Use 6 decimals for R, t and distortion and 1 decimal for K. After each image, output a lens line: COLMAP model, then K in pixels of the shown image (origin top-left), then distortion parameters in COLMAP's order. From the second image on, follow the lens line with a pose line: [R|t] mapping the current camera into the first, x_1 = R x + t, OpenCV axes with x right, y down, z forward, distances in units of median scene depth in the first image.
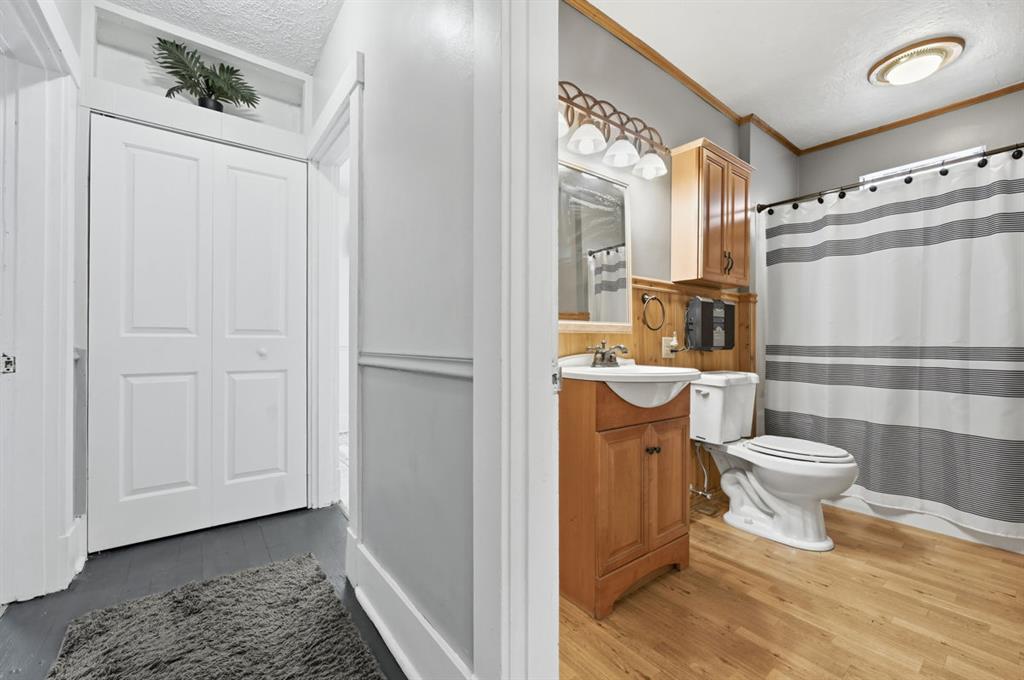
lens RADIAL K [[420.5, 0, 516.0], [0, 420.5, 339.4], [0, 0, 1]] dist [0.010709, -0.000220]
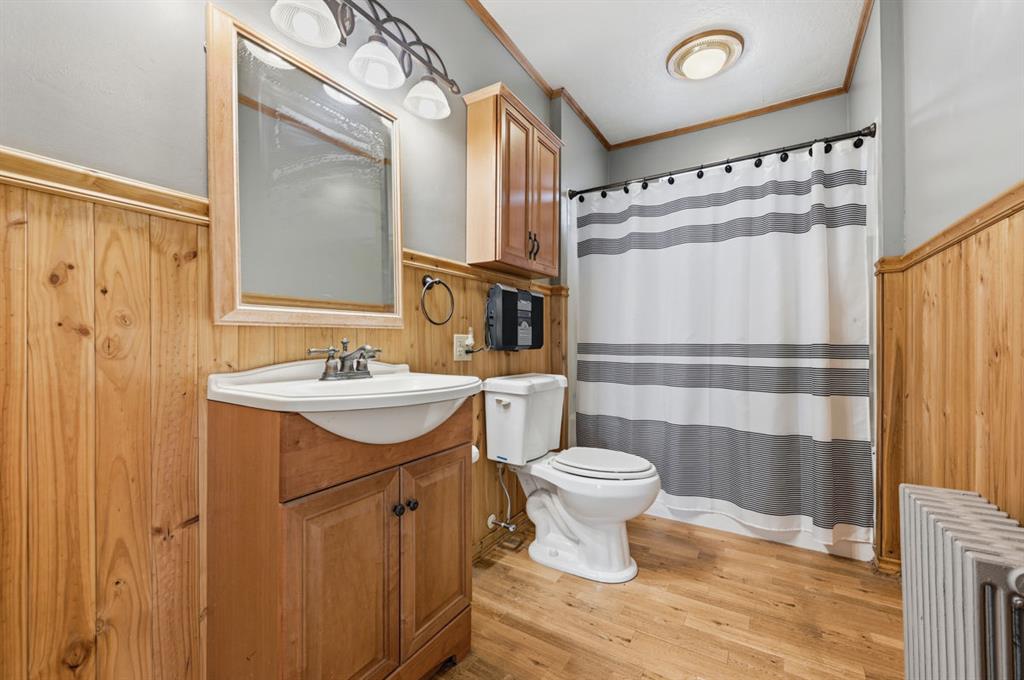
lens RADIAL K [[420.5, 0, 511.8], [0, 420.5, 339.7], [0, 0, 1]] dist [0.010709, -0.000220]
pose [[0.939483, -0.003696, 0.342575, 0.187855], [0.002447, 0.999989, 0.004077, 0.002116], [-0.342586, -0.002992, 0.939482, 0.244241]]
